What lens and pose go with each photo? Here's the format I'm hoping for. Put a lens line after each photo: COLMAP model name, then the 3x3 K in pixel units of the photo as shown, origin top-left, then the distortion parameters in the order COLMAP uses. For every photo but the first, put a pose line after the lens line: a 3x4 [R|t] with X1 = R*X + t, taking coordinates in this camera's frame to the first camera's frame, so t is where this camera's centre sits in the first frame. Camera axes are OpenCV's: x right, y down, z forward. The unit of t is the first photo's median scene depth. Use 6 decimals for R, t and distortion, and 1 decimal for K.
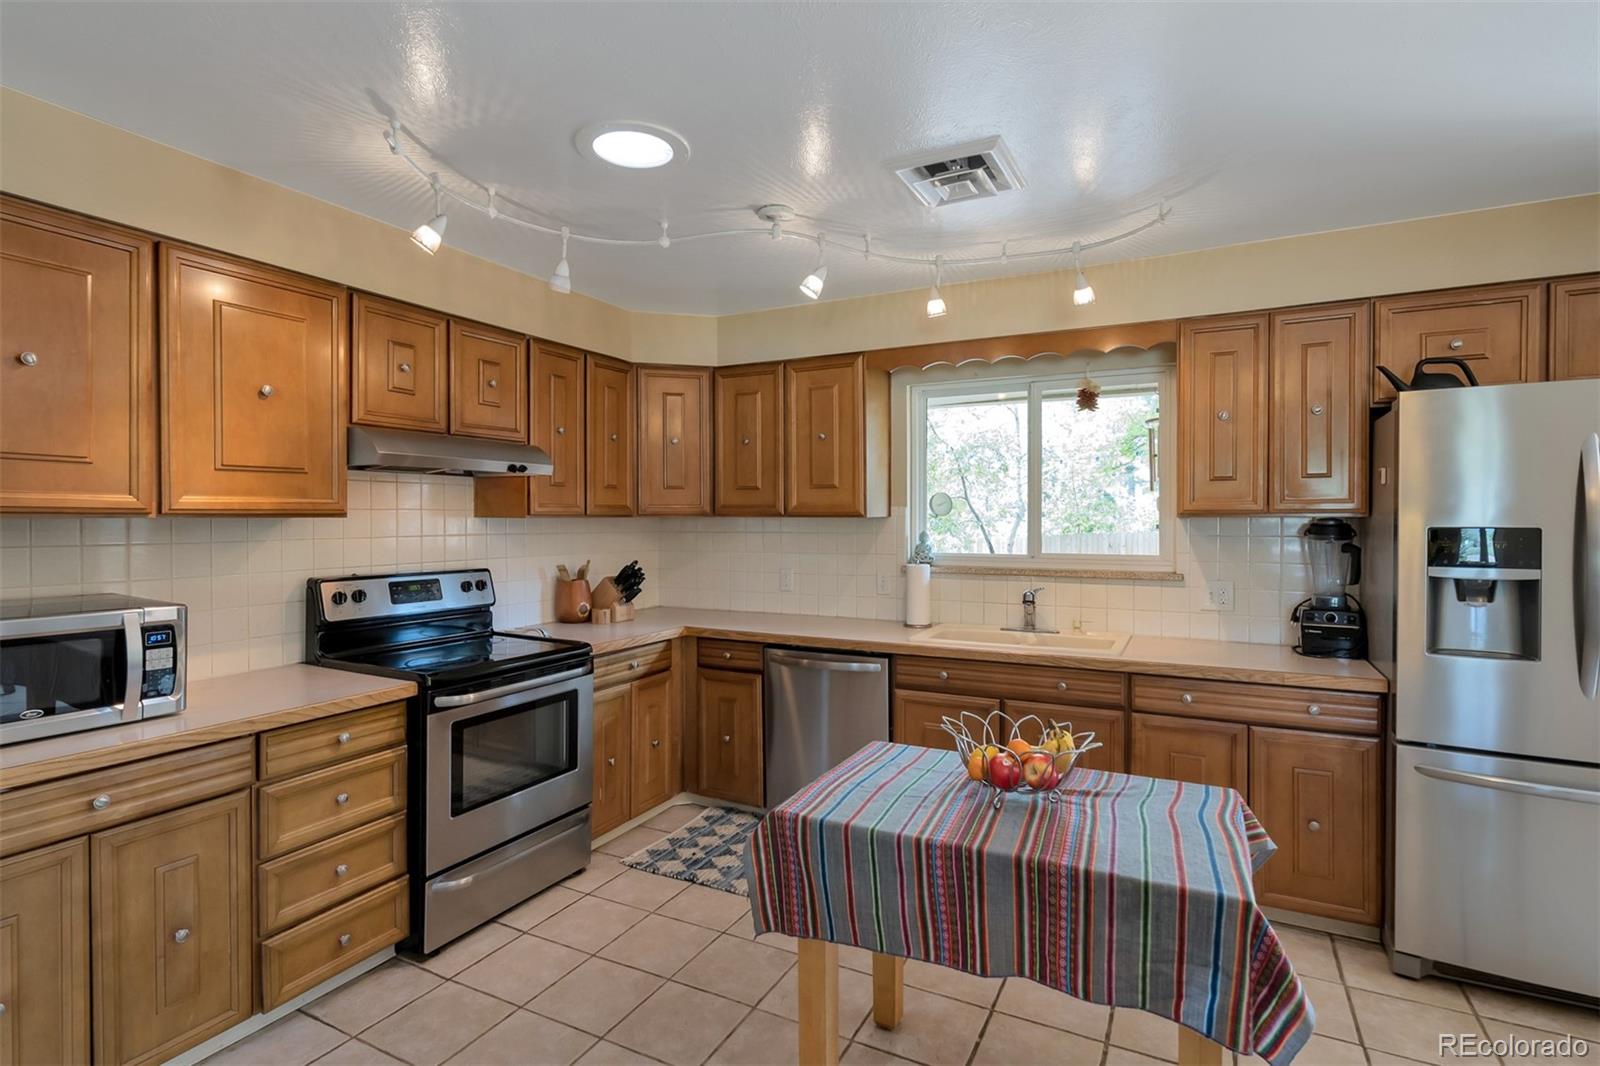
lens RADIAL K [[787.6, 0, 809.3], [0, 787.6, 526.0], [0, 0, 1]] dist [-0.002498, 0.000181]
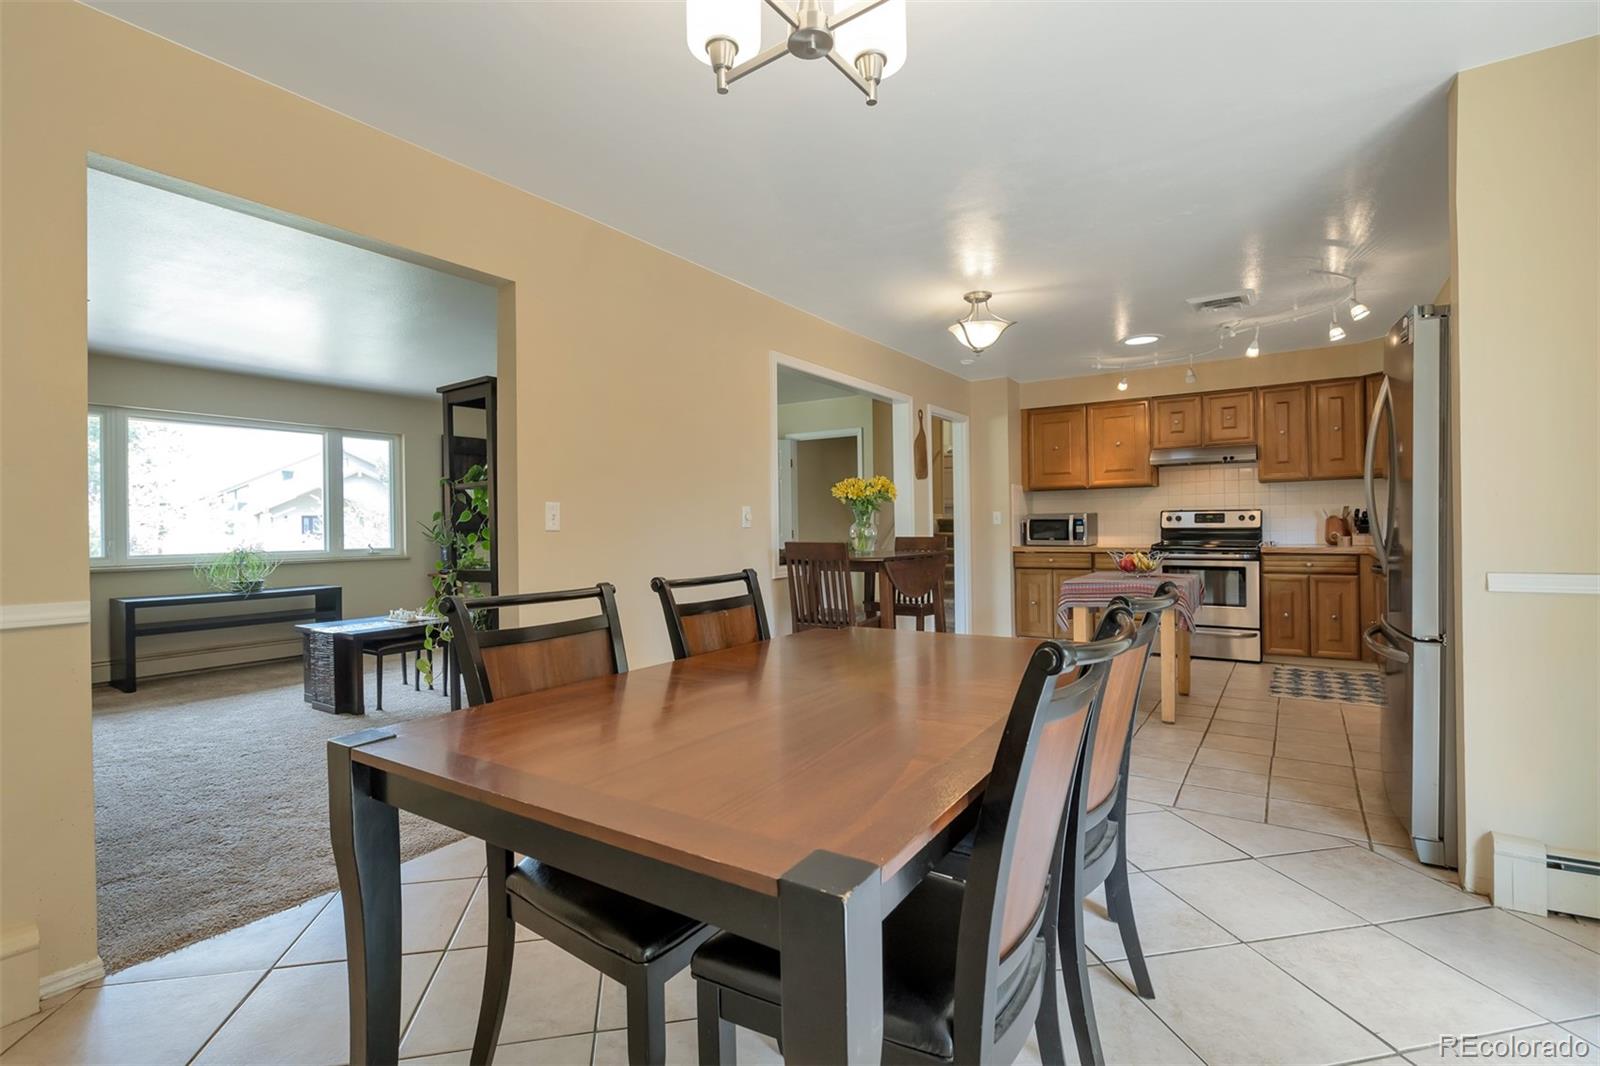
lens RADIAL K [[747.4, 0, 811.8], [0, 747.4, 529.1], [0, 0, 1]] dist [-0.003866, 0.000172]
pose [[-0.090695, 0.006551, -0.995857, 1.788917], [0.007775, 0.999953, 0.005870, 0.098972], [0.995848, -0.007210, -0.090742, 0.092359]]
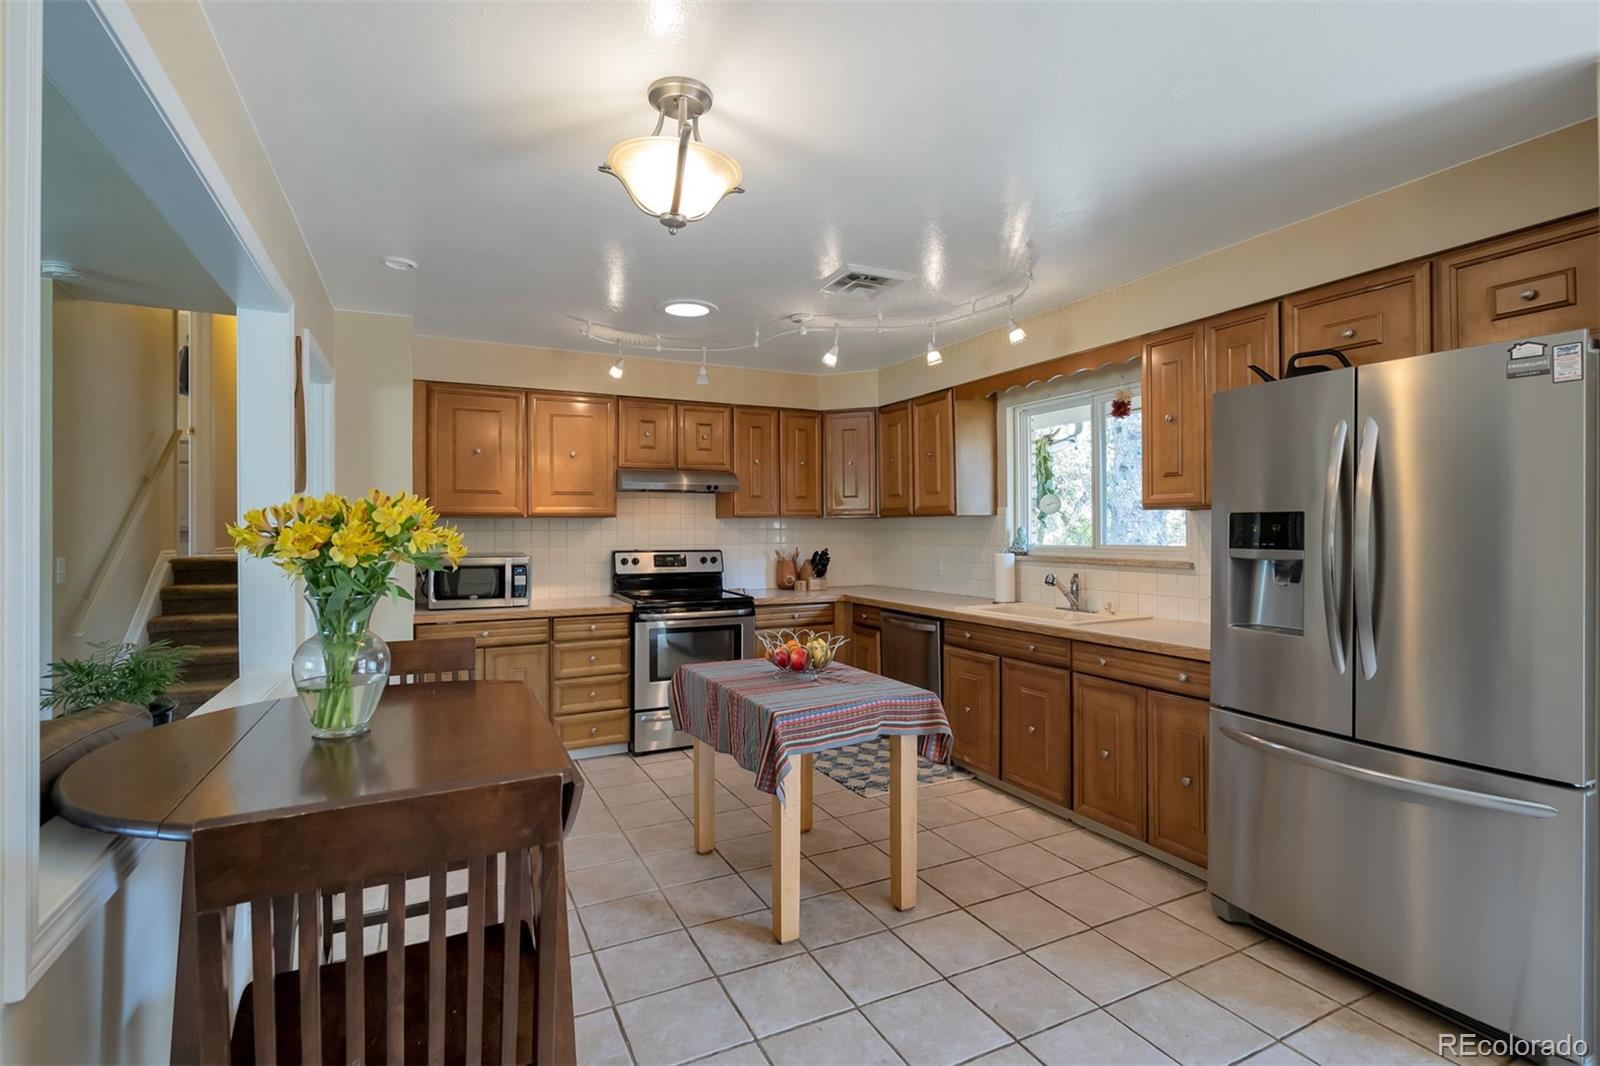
lens RADIAL K [[747.4, 0, 799.4], [0, 747.4, 532.3], [0, 0, 1]] dist [-0.003866, 0.000172]
pose [[0.808959, -0.000339, -0.587864, 0.744348], [-0.002732, 0.999987, -0.004336, 0.028441], [0.587858, 0.005114, 0.808948, -0.172865]]
